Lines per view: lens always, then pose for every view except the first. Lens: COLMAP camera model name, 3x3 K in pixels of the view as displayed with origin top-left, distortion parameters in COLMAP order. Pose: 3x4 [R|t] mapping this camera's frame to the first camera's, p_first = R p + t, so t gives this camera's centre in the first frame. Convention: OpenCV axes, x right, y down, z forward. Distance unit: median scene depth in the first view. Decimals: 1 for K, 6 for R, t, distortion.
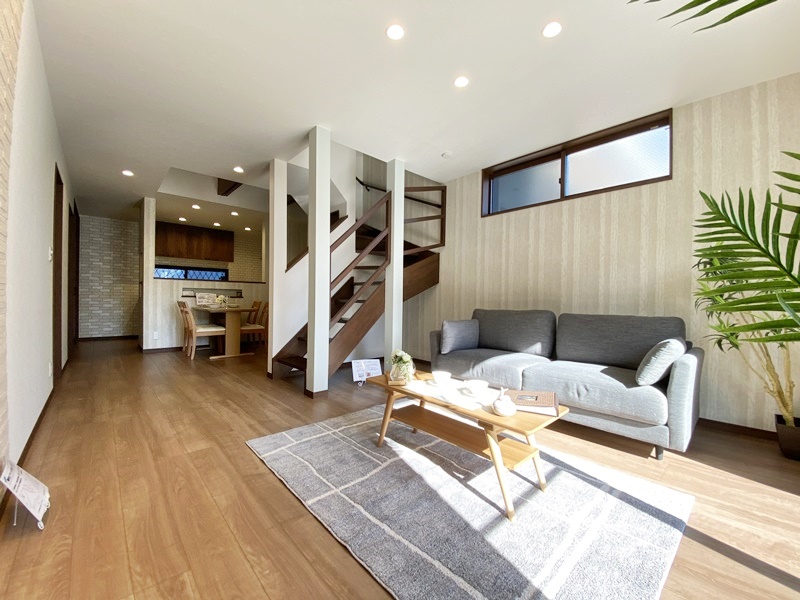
lens RADIAL K [[323.8, 0, 397.6], [0, 323.8, 302.3], [0, 0, 1]] dist [0.029937, -0.024947]
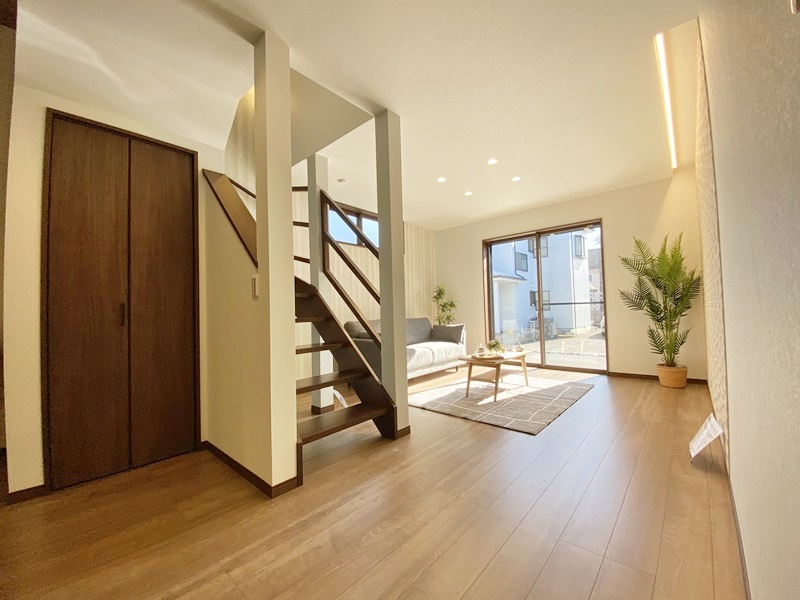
lens RADIAL K [[323.8, 0, 397.6], [0, 323.8, 302.3], [0, 0, 1]] dist [0.029937, -0.024947]
pose [[-0.101425, 0.013778, 0.994748, -1.490907], [0.032807, 0.999407, -0.010497, -0.047726], [-0.994302, 0.031570, -0.101817, 1.494269]]
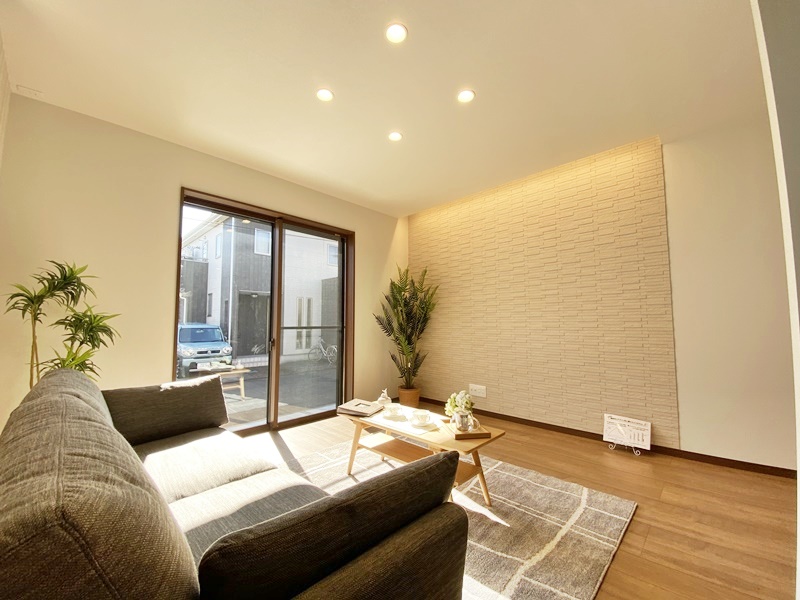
lens RADIAL K [[323.8, 0, 397.6], [0, 323.8, 302.3], [0, 0, 1]] dist [0.029937, -0.024947]
pose [[-0.998549, -0.015366, -0.051611, 0.227864], [-0.012469, 0.998353, -0.055993, -0.058119], [0.052386, -0.055268, -0.997096, 1.757464]]
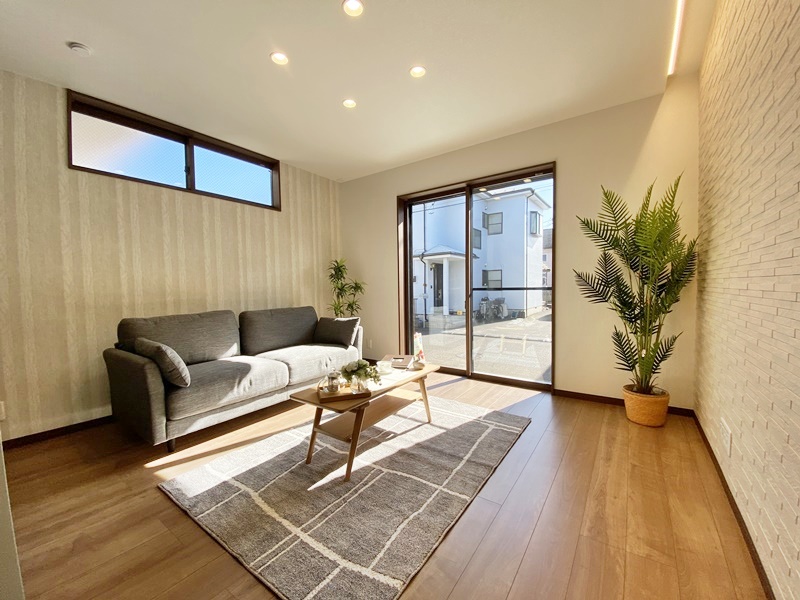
lens RADIAL K [[321.2, 0, 398.3], [0, 321.2, 303.7], [0, 0, 1]] dist [0.034674, -0.023887]
pose [[-0.209779, -0.062955, 0.975720, -0.814192], [0.019420, 0.997460, 0.068533, -0.069726], [-0.977556, 0.033326, -0.208023, 0.943575]]
